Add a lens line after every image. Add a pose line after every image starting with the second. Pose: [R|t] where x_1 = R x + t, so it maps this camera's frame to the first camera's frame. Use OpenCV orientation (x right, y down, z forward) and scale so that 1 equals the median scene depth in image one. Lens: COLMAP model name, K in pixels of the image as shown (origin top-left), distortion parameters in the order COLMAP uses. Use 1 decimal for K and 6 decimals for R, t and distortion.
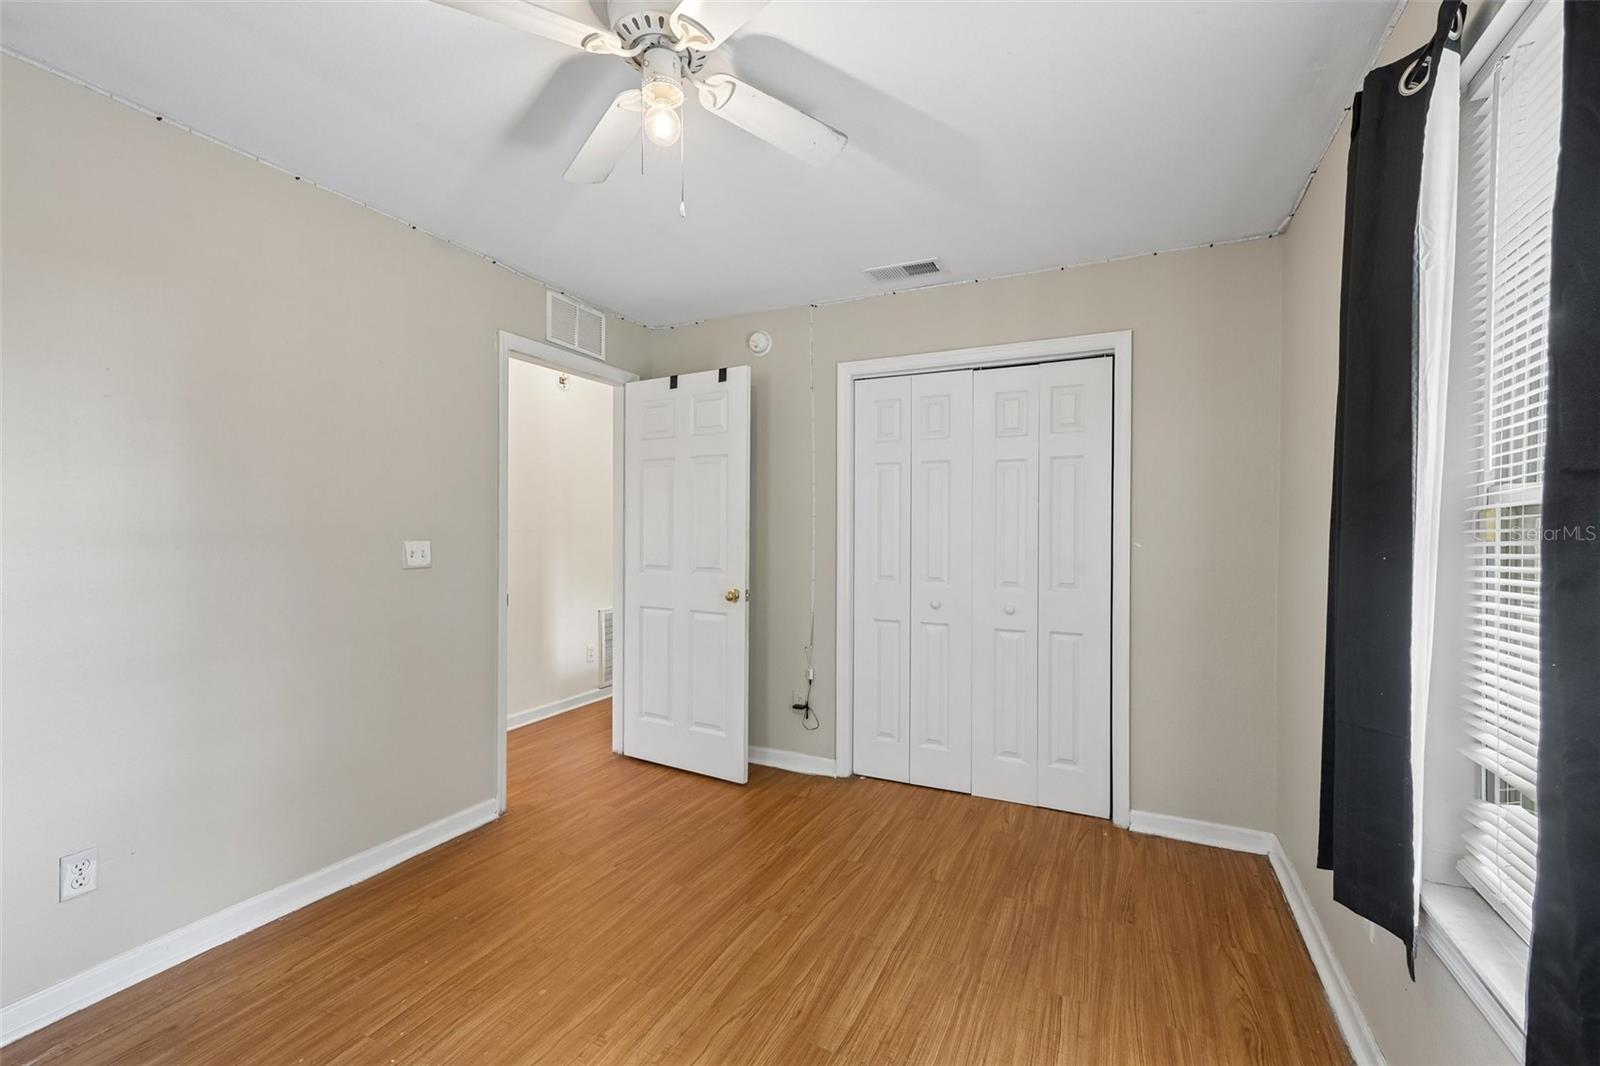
lens RADIAL K [[690.4, 0, 800.0], [0, 690.4, 533.0], [0, 0, 1]] dist [0.026226, 0.000269]
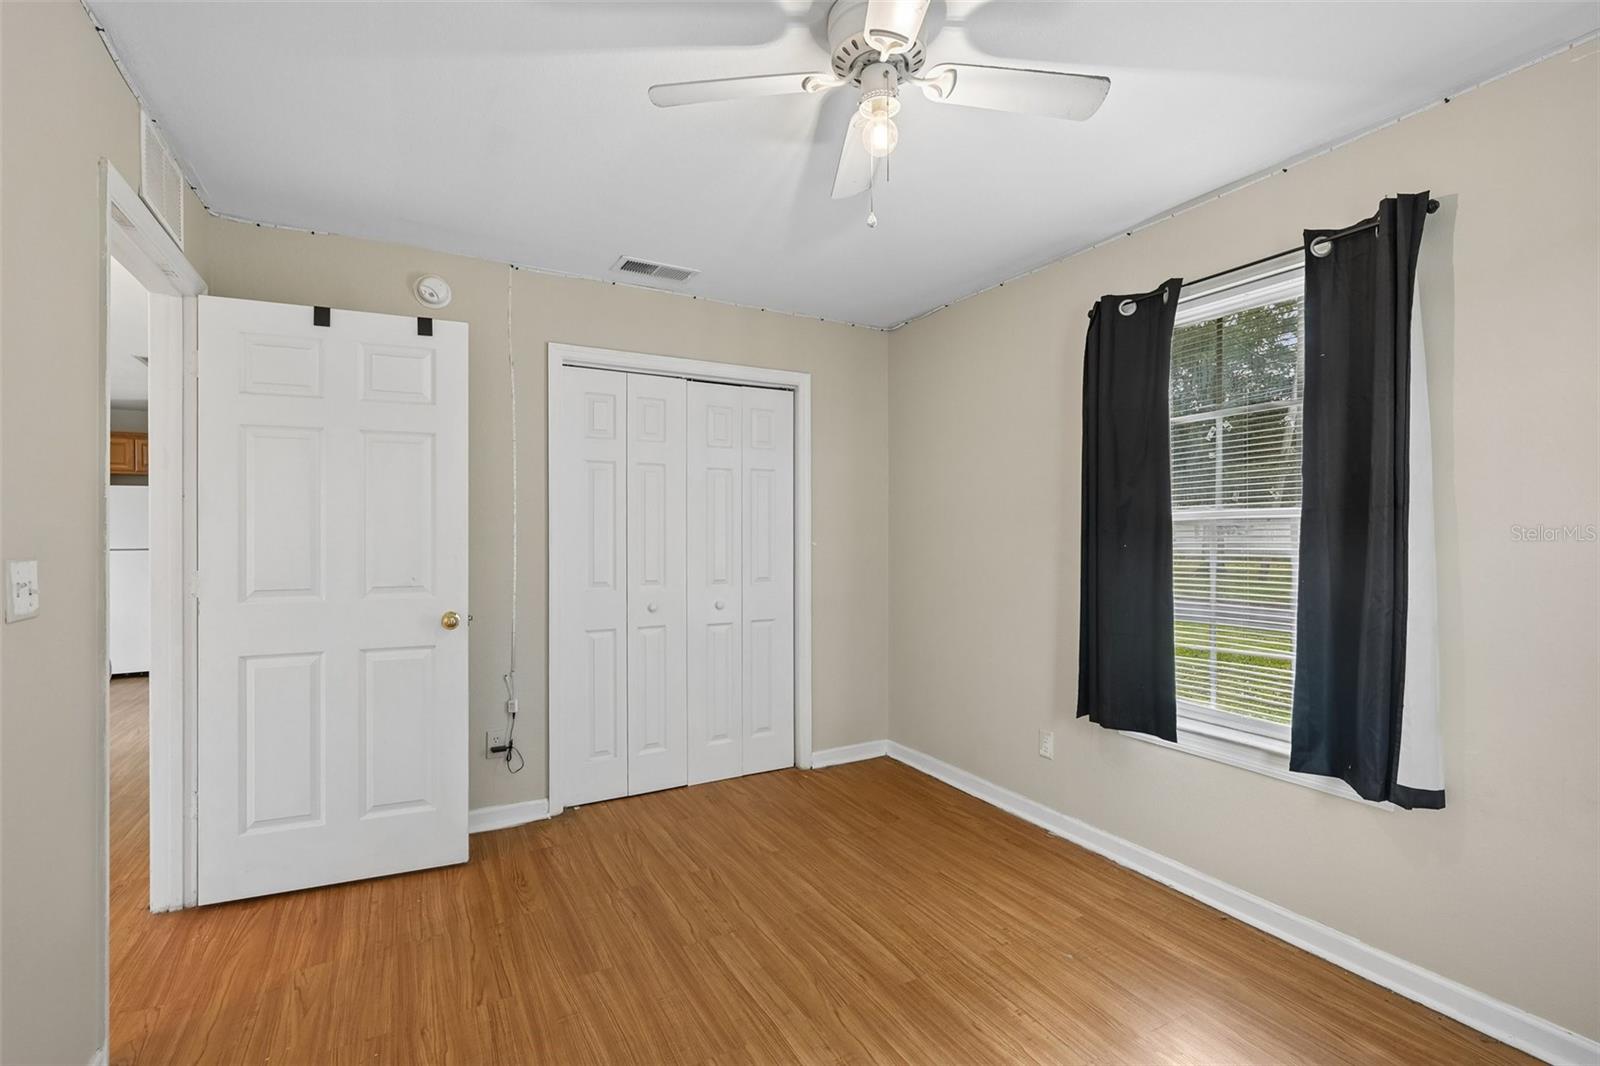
lens RADIAL K [[715.4, 0, 800.0], [0, 715.4, 533.0], [0, 0, 1]] dist [0.002205, 0.000458]
pose [[0.576658, -0.006923, 0.816957, -0.572796], [0.007859, 0.999965, 0.002926, -0.006049], [-0.816948, 0.004733, 0.576692, 0.255384]]
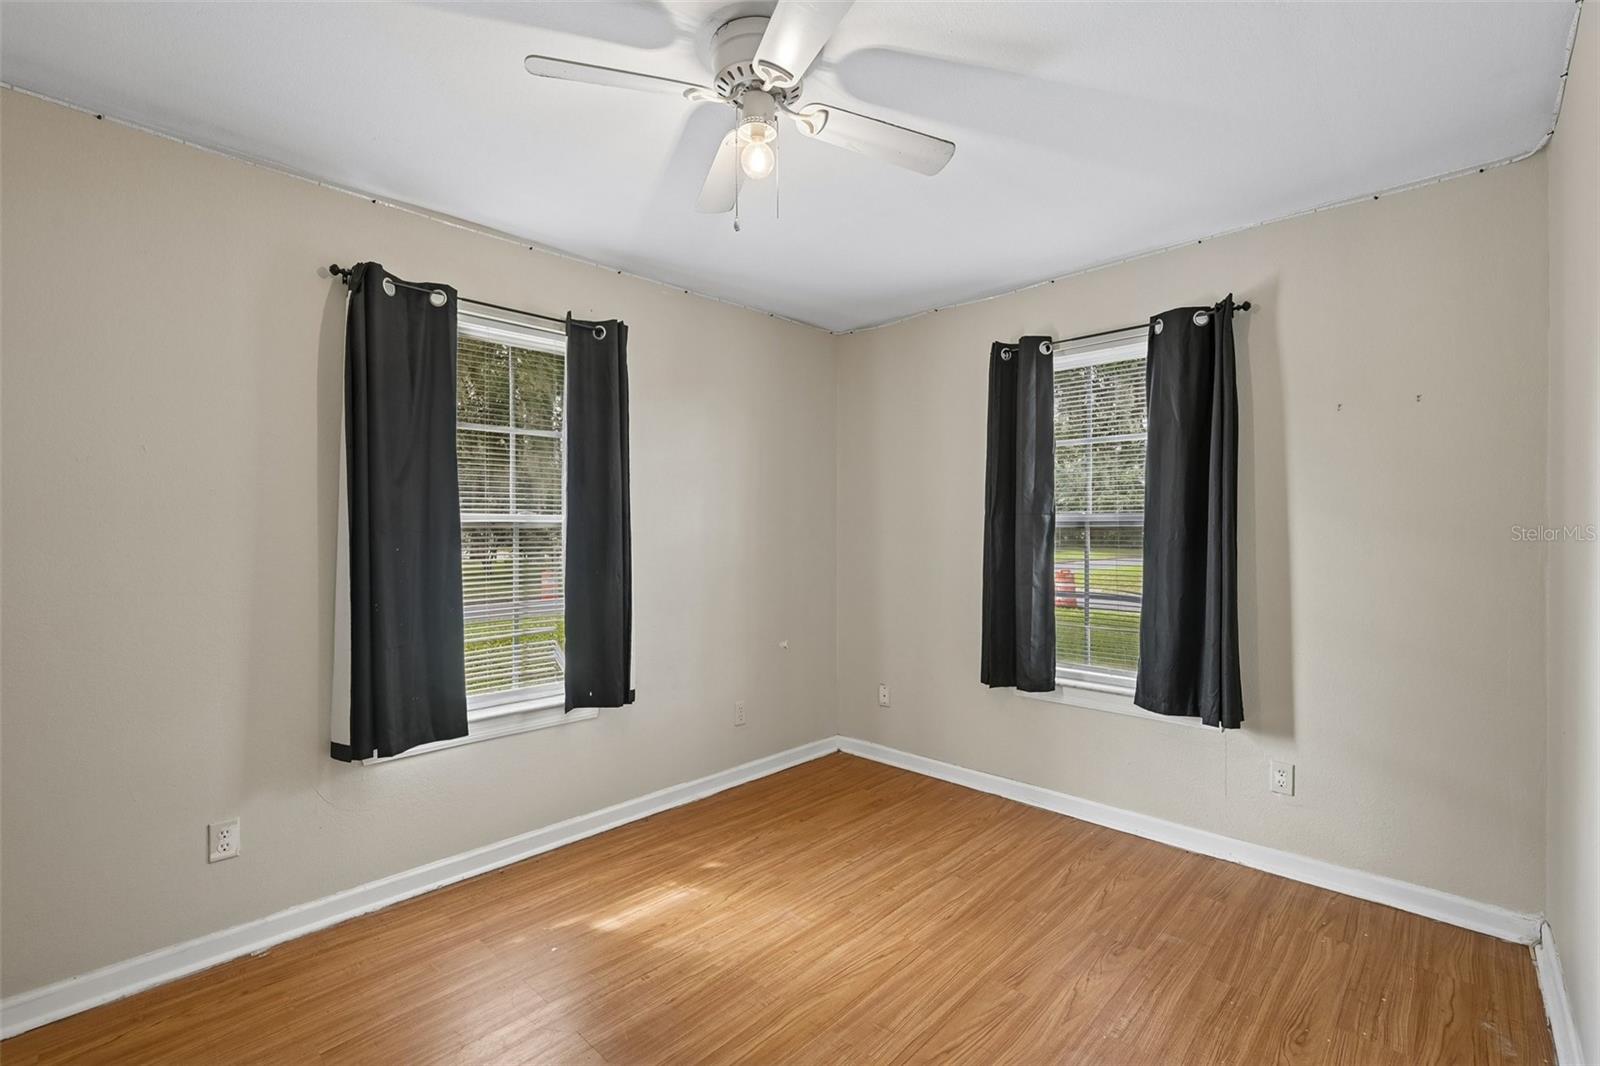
lens RADIAL K [[707.5, 0, 800.0], [0, 707.5, 533.0], [0, 0, 1]] dist [-0.001389, -0.000132]
pose [[-0.949849, -0.003013, 0.312694, -0.305044], [0.000769, 0.999928, 0.011972, -0.012233], [-0.312708, 0.011612, -0.949778, 1.028674]]
